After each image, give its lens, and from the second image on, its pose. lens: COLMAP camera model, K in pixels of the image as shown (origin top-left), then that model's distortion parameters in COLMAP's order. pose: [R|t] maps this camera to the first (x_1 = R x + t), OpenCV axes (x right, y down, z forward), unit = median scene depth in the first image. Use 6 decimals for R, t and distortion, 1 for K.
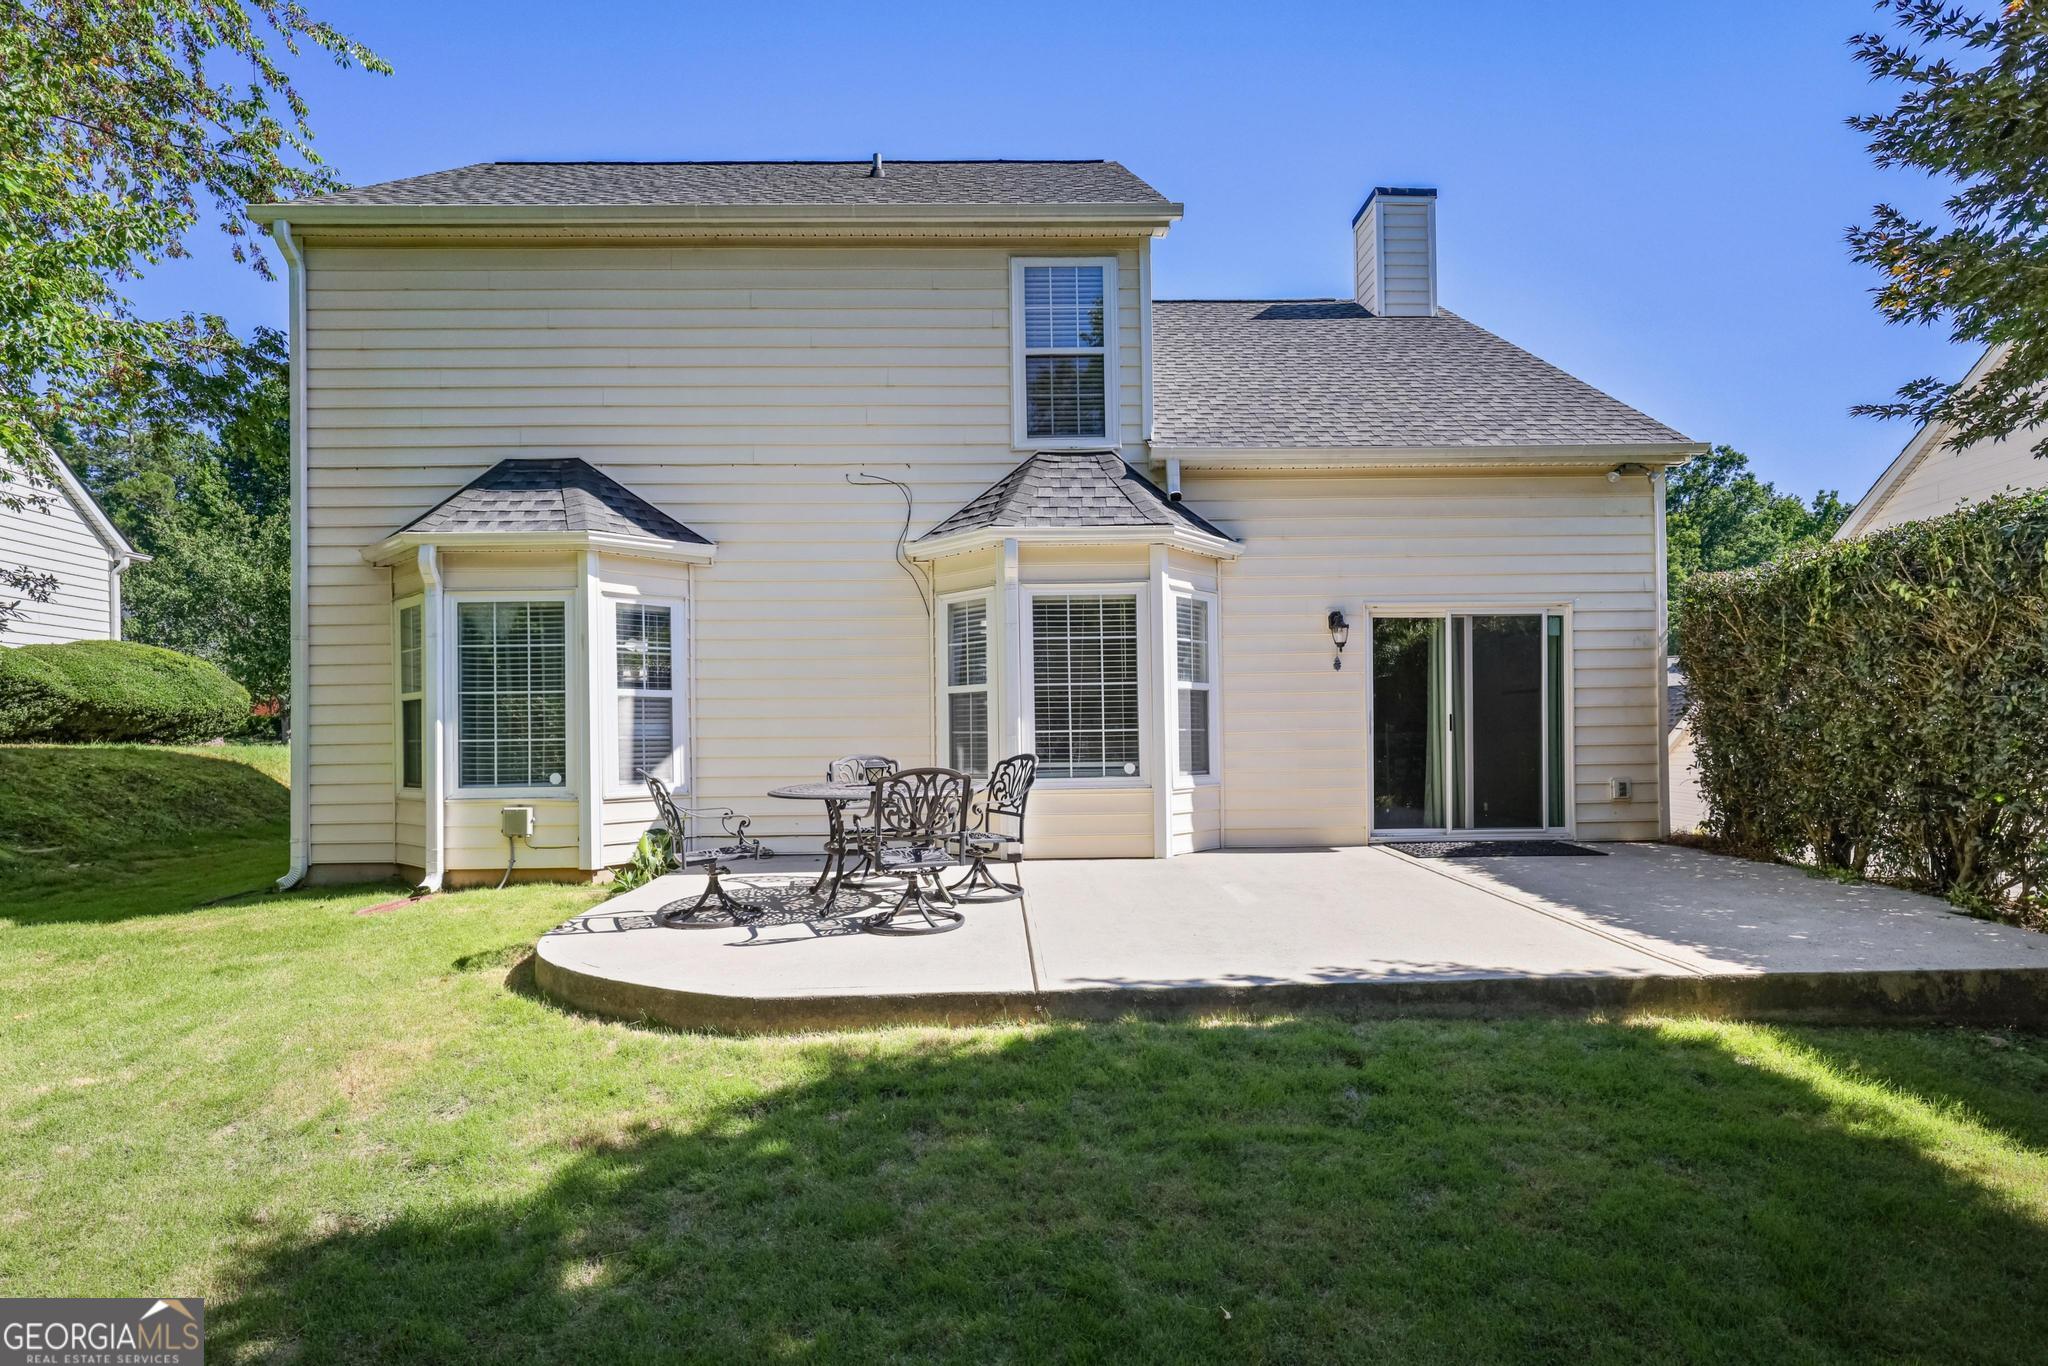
lens RADIAL K [[1029.8, 0, 1022.9], [0, 1029.8, 729.9], [0, 0, 1]] dist [0.001350, 0.000295]
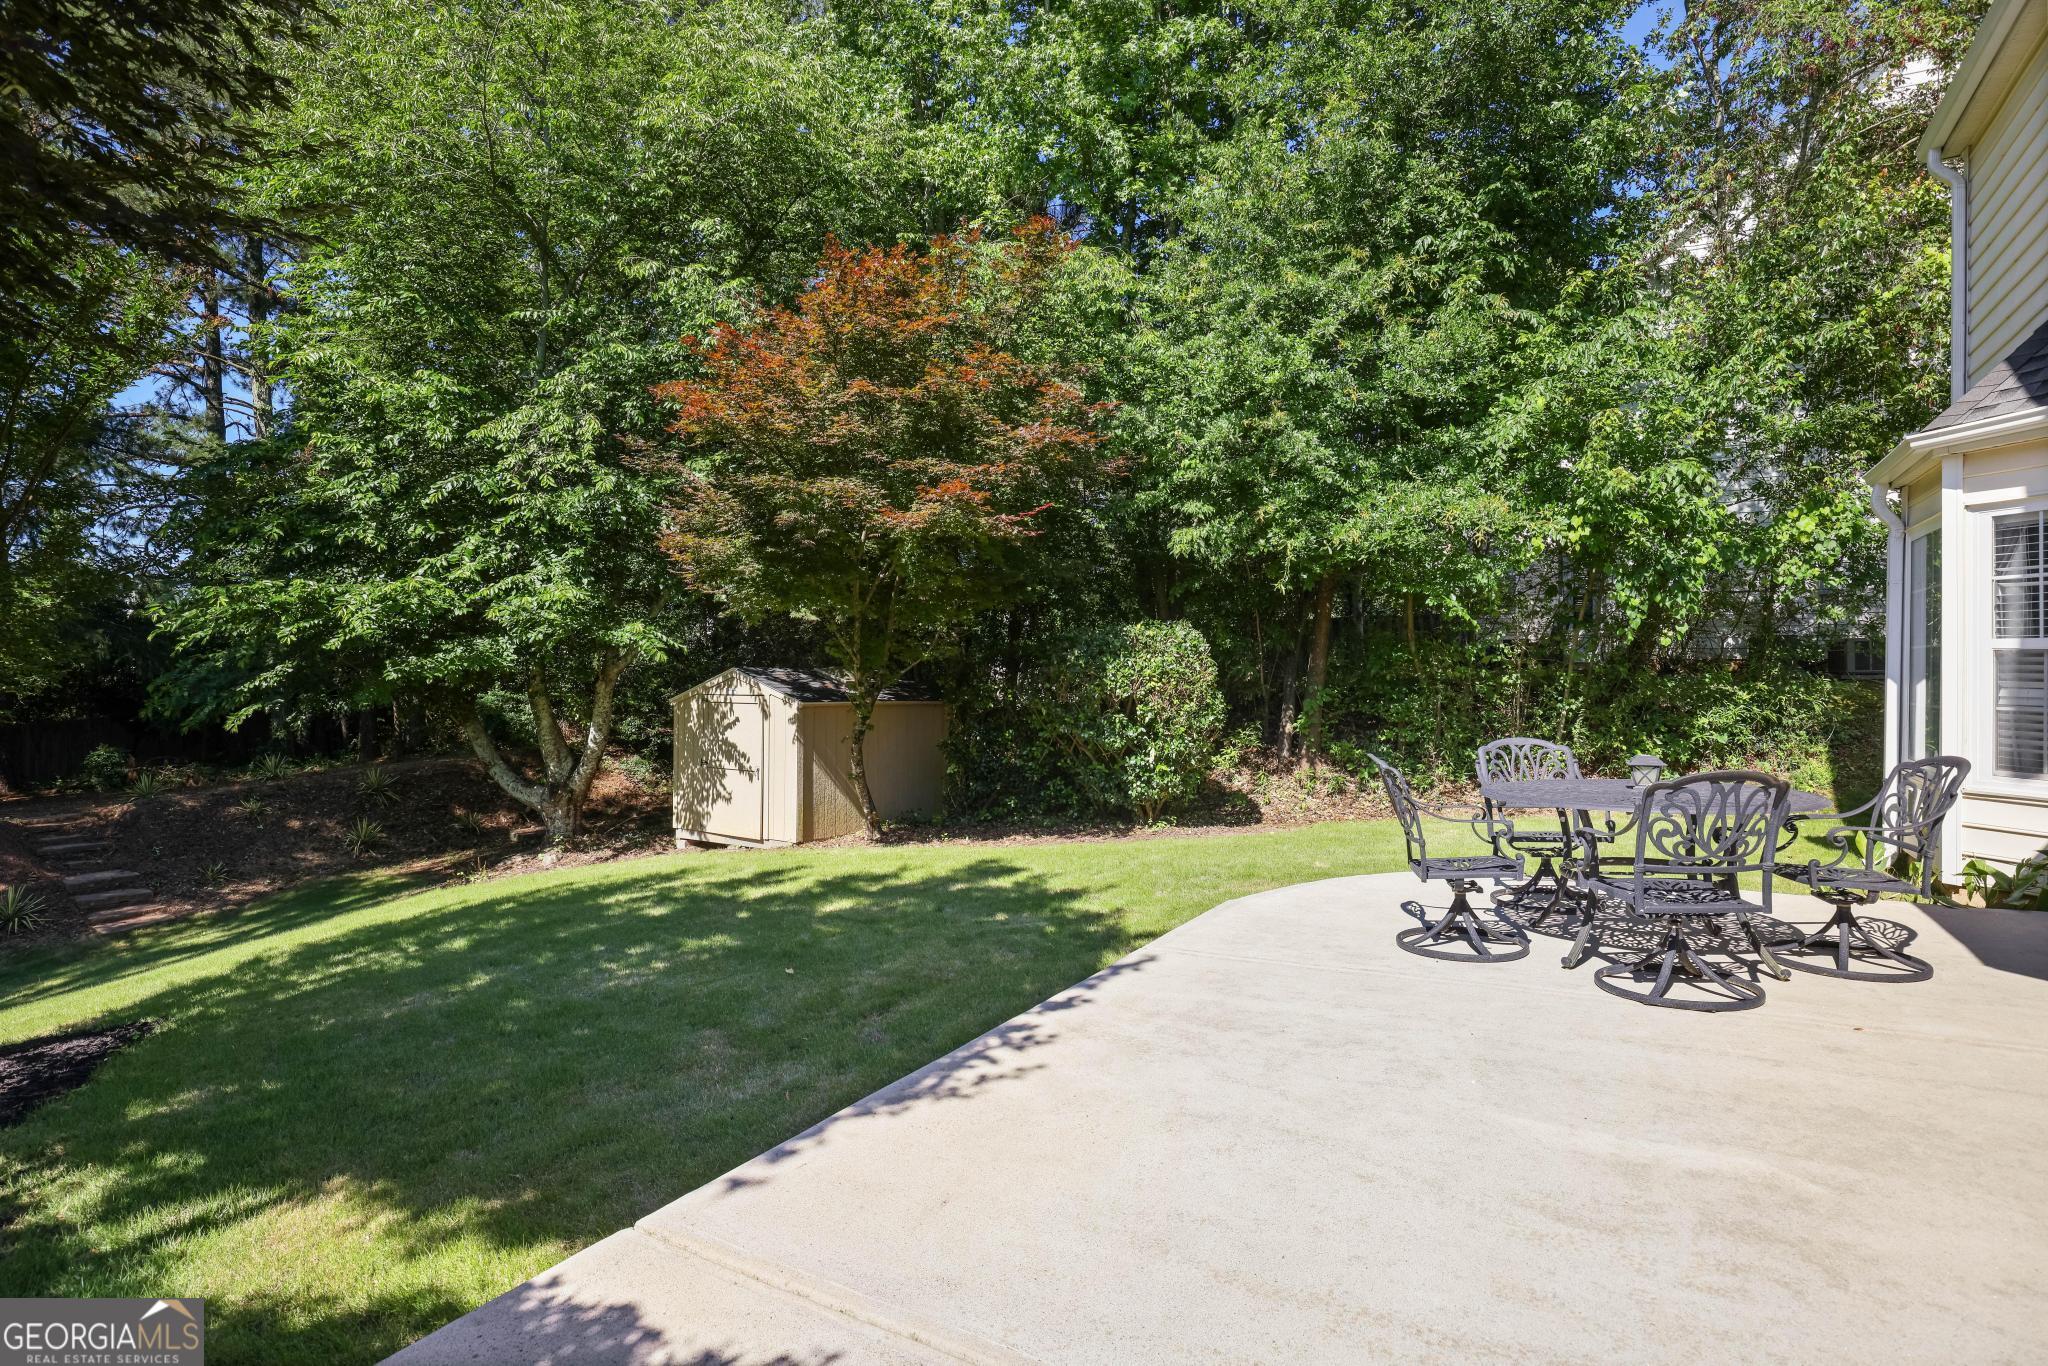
lens RADIAL K [[1052.5, 0, 1019.7], [0, 1052.5, 667.5], [0, 0, 1]] dist [0.002761, 0.001221]
pose [[-0.551859, 0.008296, -0.833896, 0.568397], [0.015353, 0.999882, -0.000213, -0.030114], [0.833796, -0.012920, -0.551922, 0.833265]]
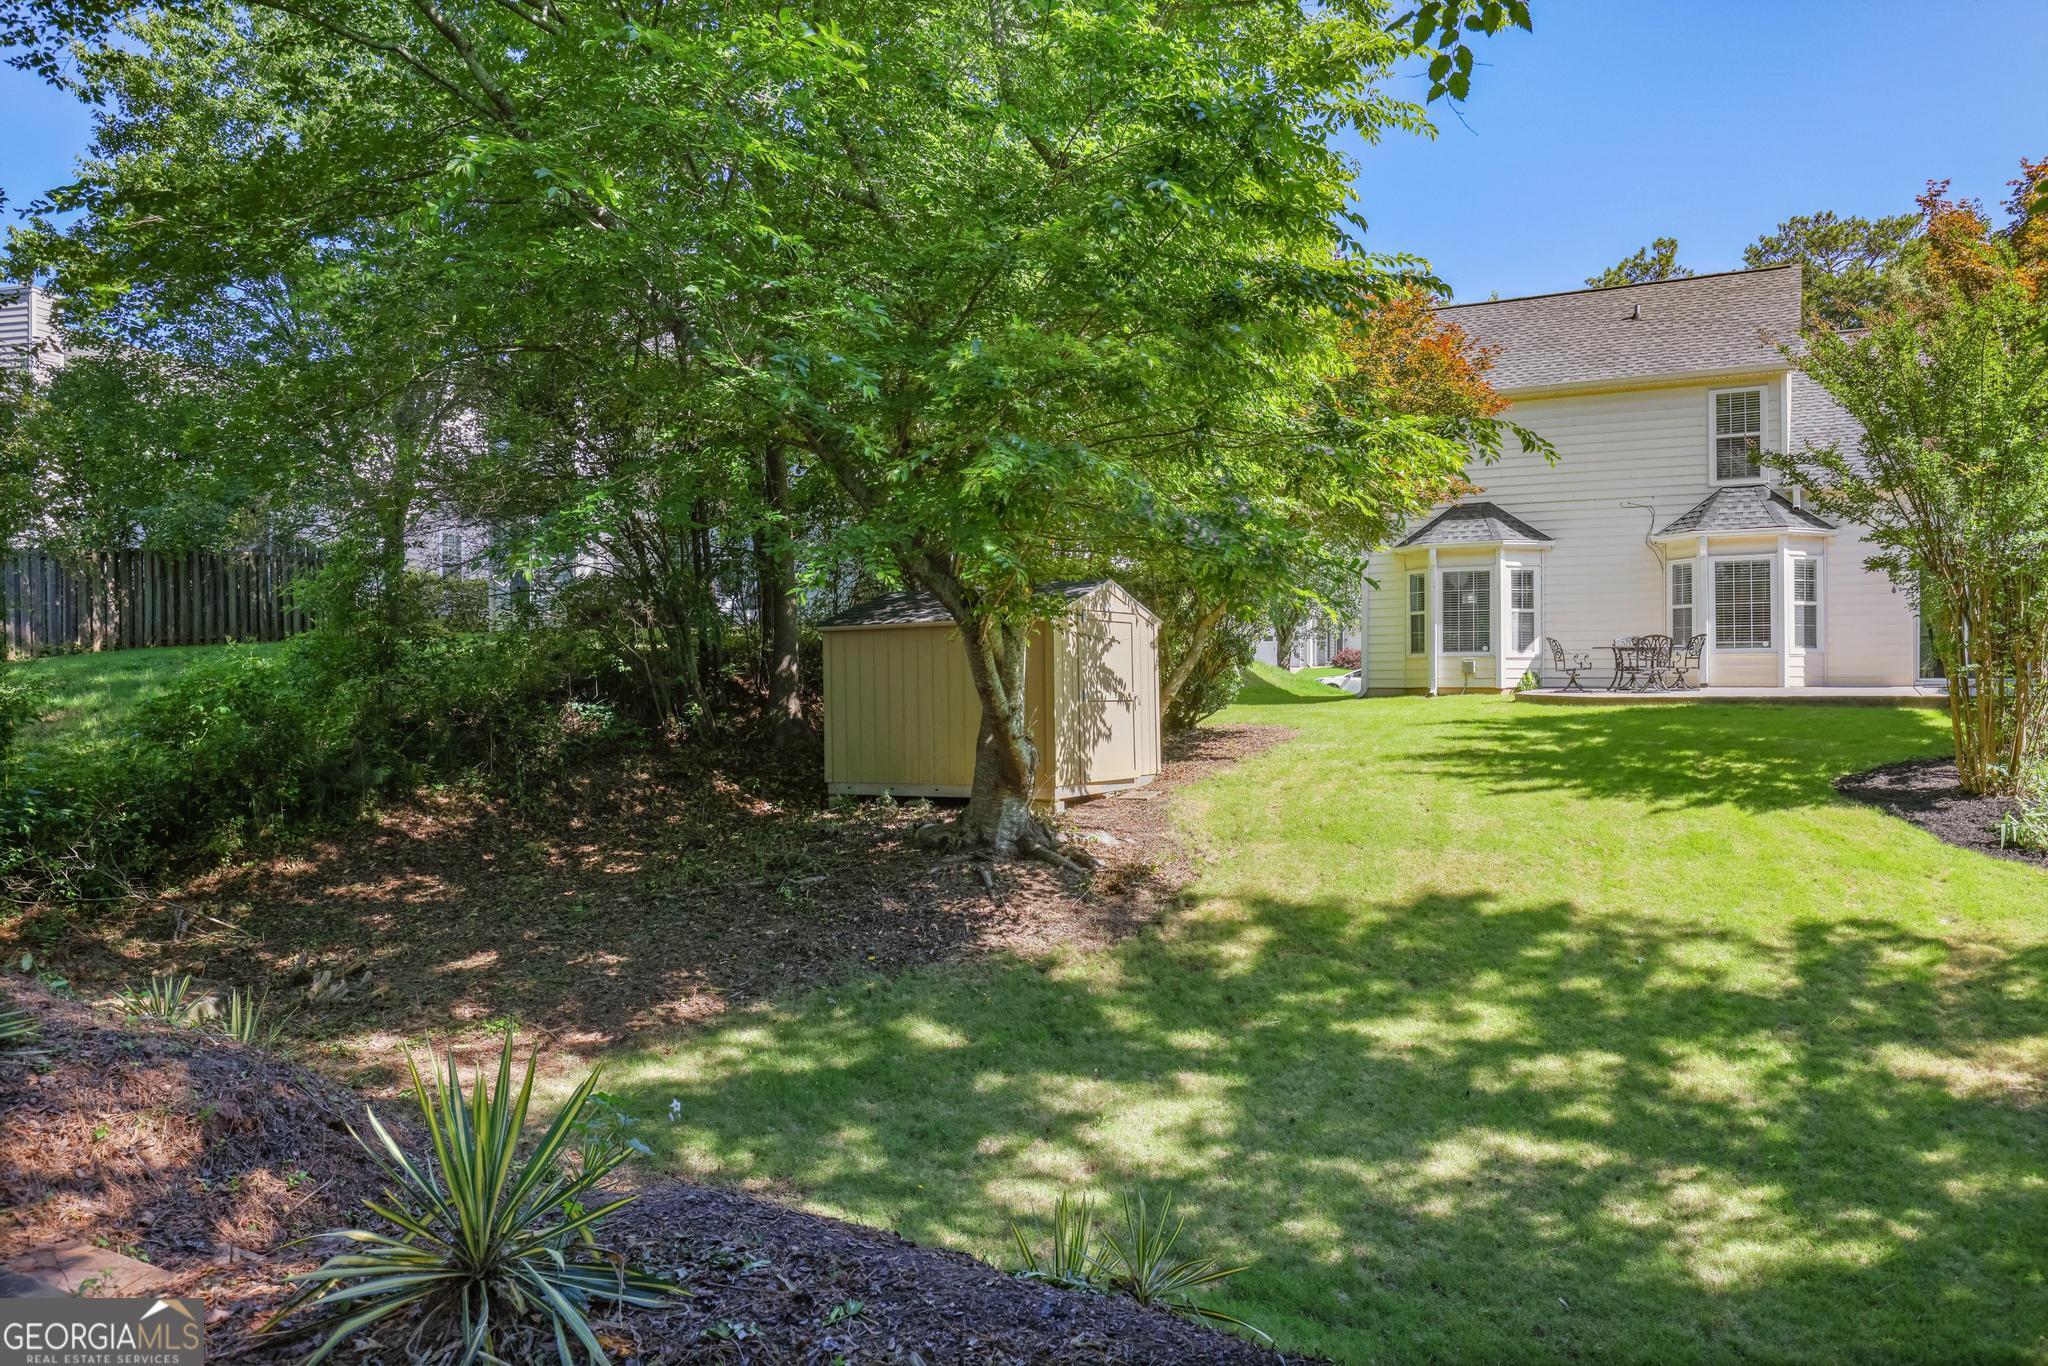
lens RADIAL K [[1519.6, 0, 1024.0], [0, 1519.6, 683.0], [0, 0, 1]] dist [-0.008726, 0.000800]
pose [[0.870048, 0.010372, -0.492858, 0.305093], [-0.003542, 0.999884, 0.014788, 0.075221], [0.492954, -0.011121, 0.869984, -2.350473]]
